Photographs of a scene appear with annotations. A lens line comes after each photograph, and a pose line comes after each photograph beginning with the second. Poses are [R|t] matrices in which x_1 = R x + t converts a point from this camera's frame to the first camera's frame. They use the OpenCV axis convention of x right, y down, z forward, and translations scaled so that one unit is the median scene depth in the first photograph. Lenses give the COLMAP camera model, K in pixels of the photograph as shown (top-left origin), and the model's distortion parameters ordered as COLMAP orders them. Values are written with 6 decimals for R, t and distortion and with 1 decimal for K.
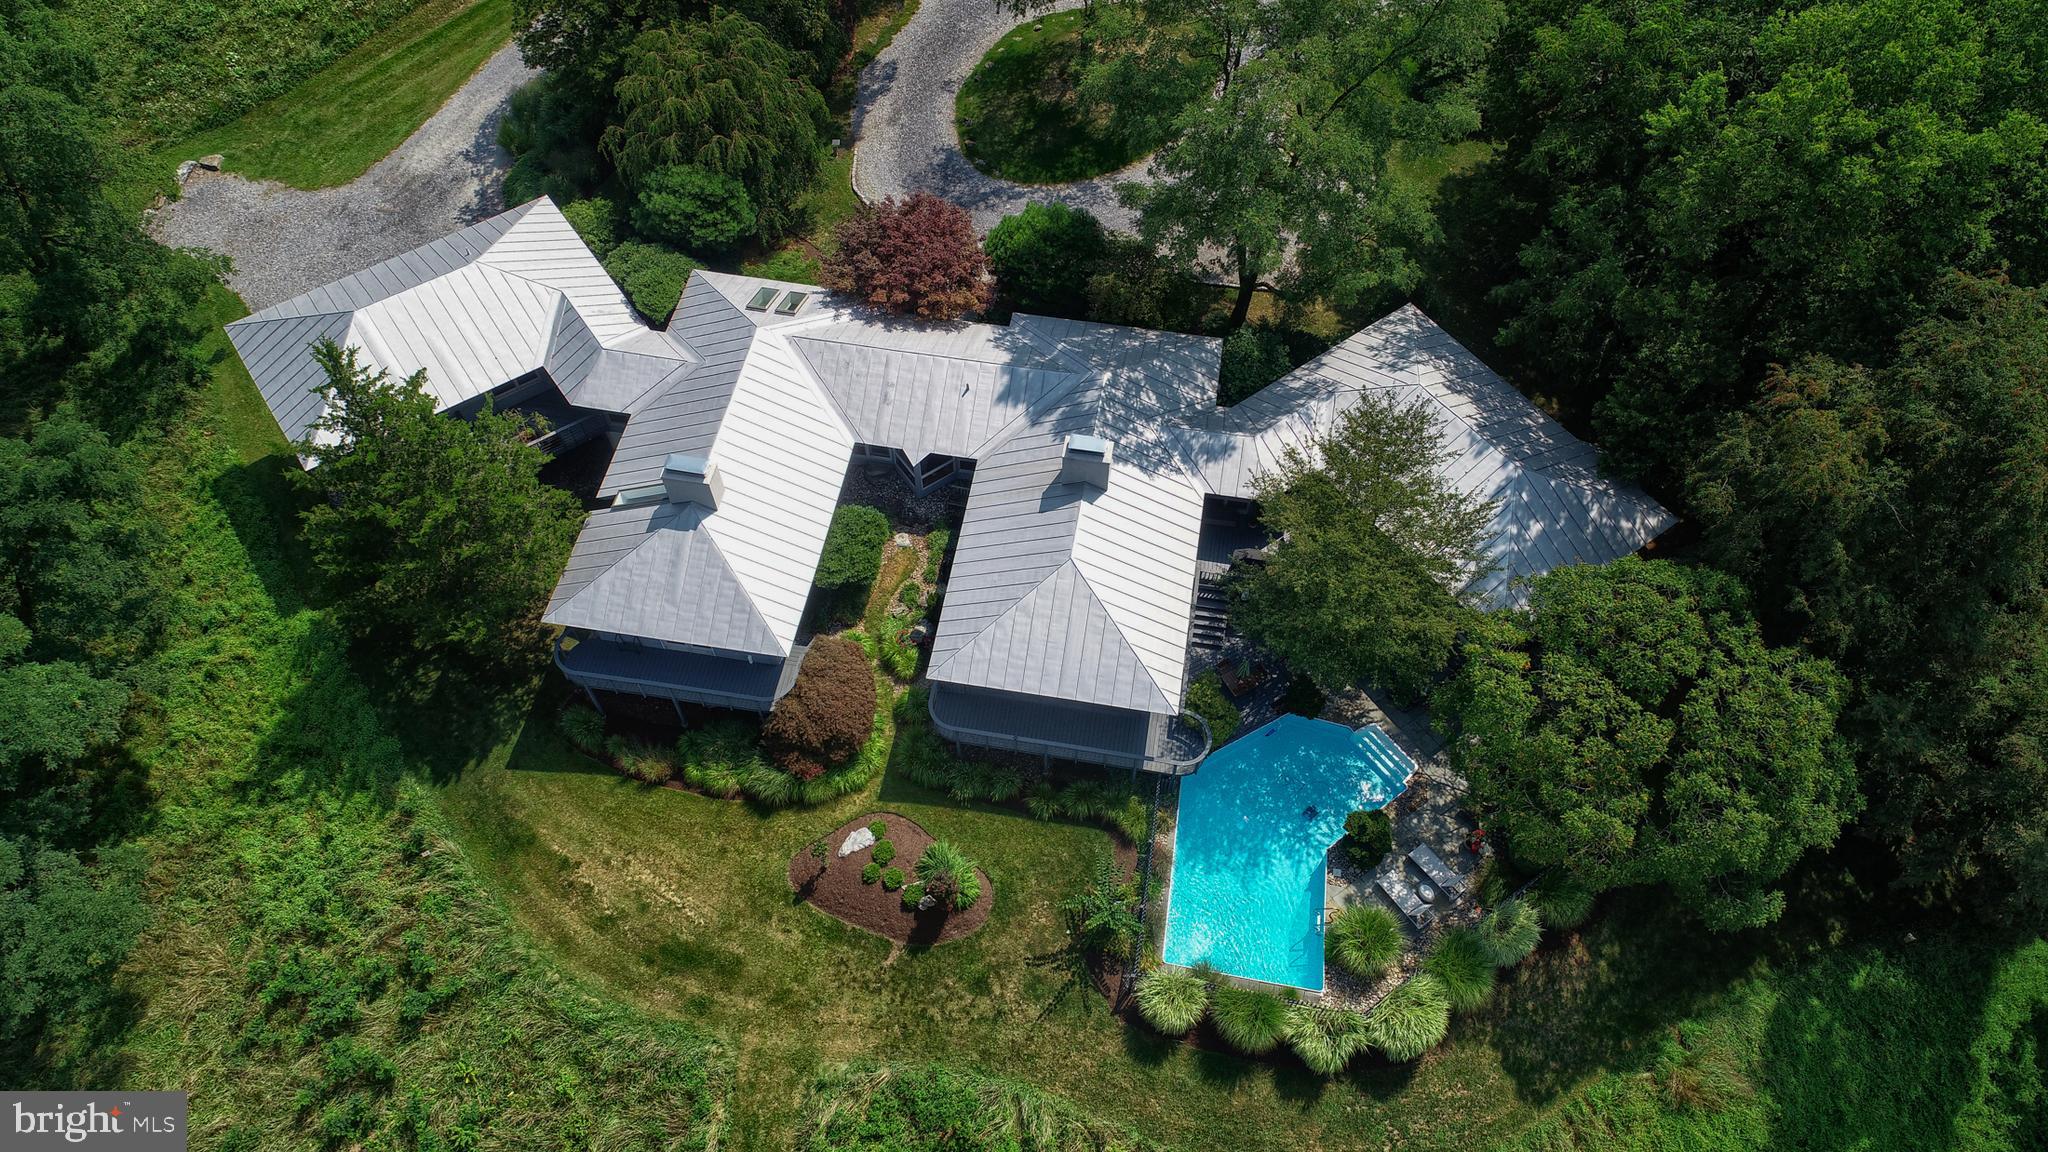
lens RADIAL K [[1334.0, 0, 1024.0], [0, 1334.0, 576.0], [0, 0, 1]] dist [0.197156, -0.183290]
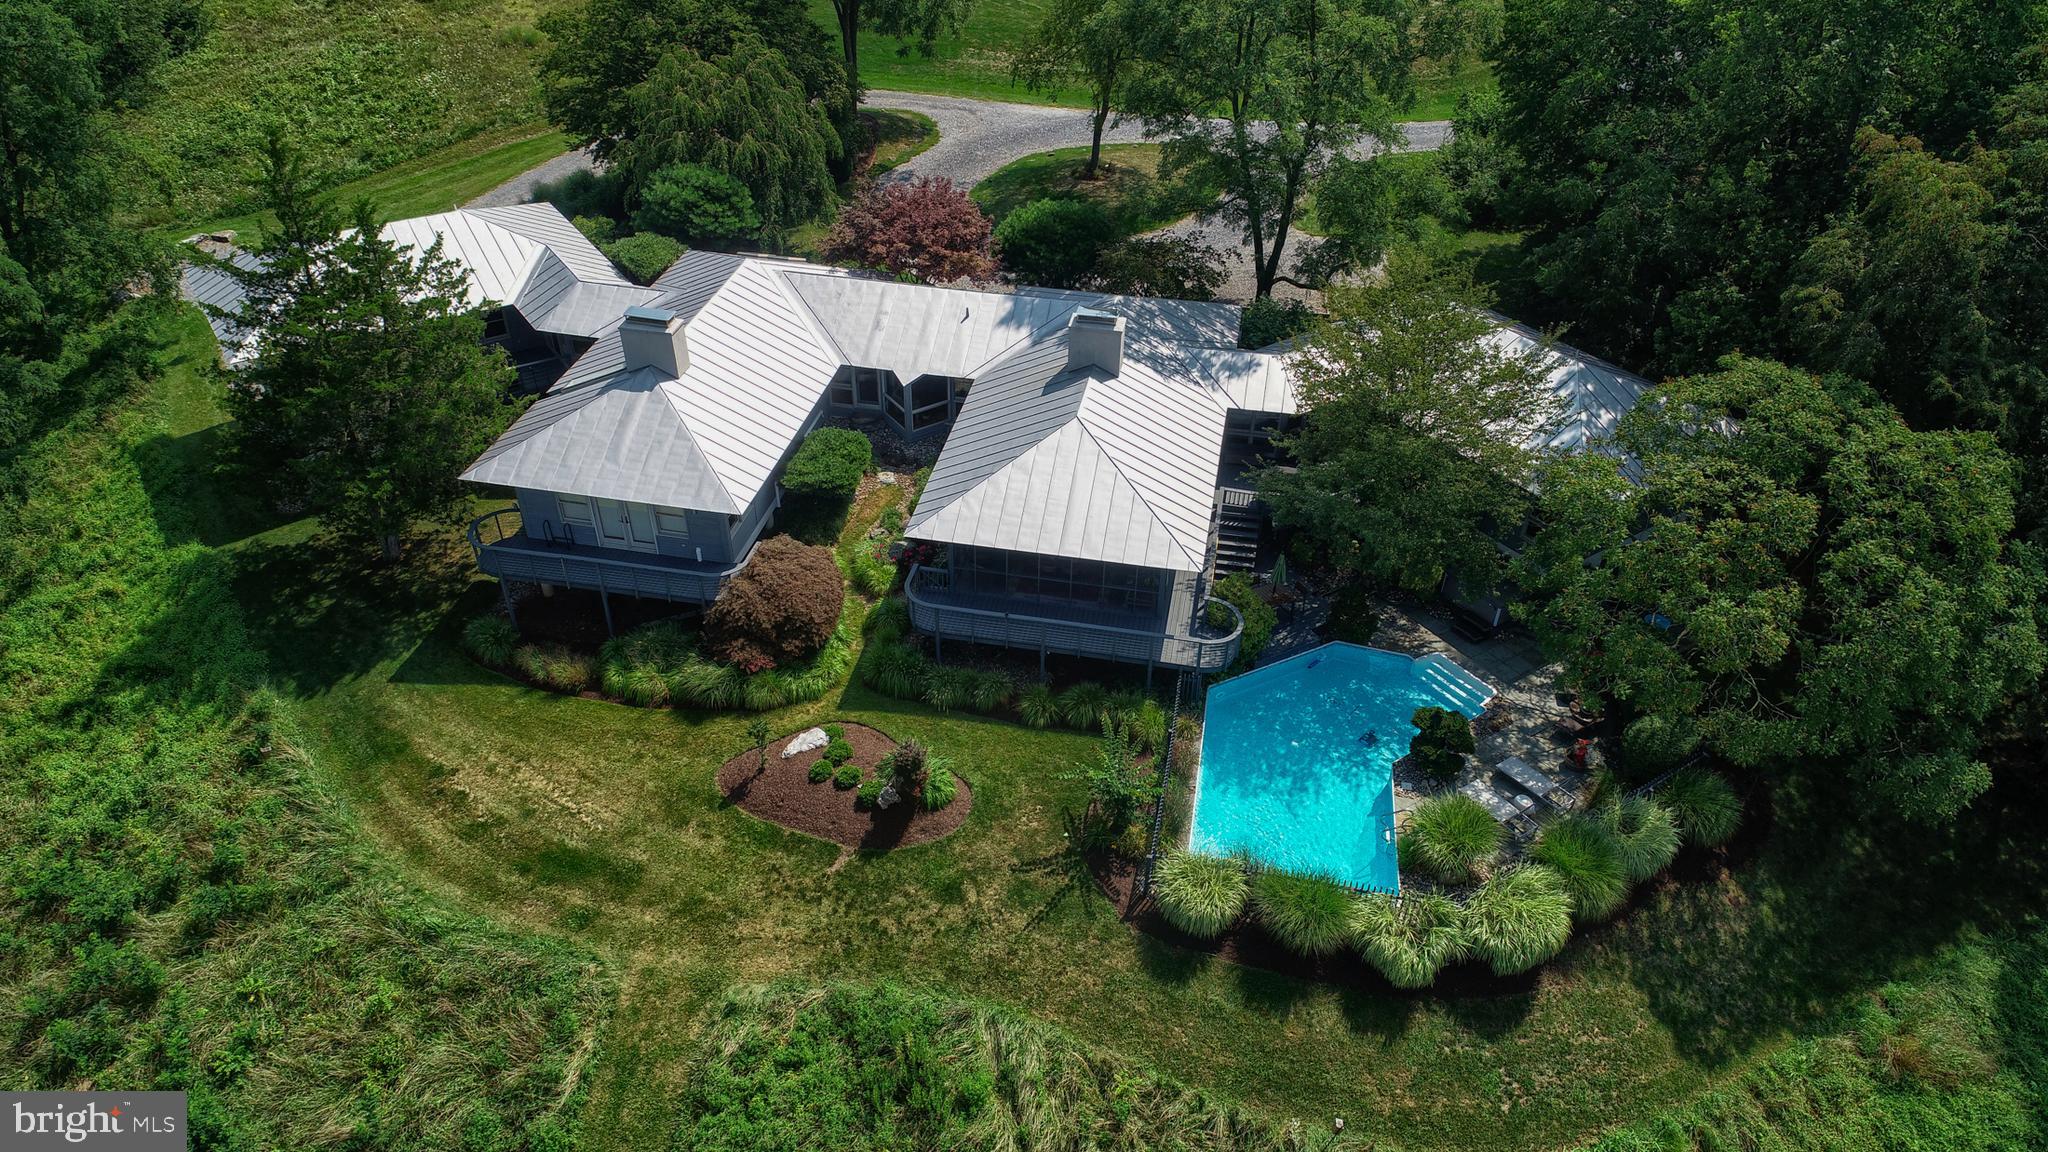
lens RADIAL K [[1334.0, 0, 1024.0], [0, 1334.0, 576.0], [0, 0, 1]] dist [0.197156, -0.183290]
pose [[0.999630, 0.025165, -0.010281, 0.012071], [-0.027167, 0.938180, -0.345080, 0.375568], [0.000961, 0.345232, 0.938517, 0.209066]]
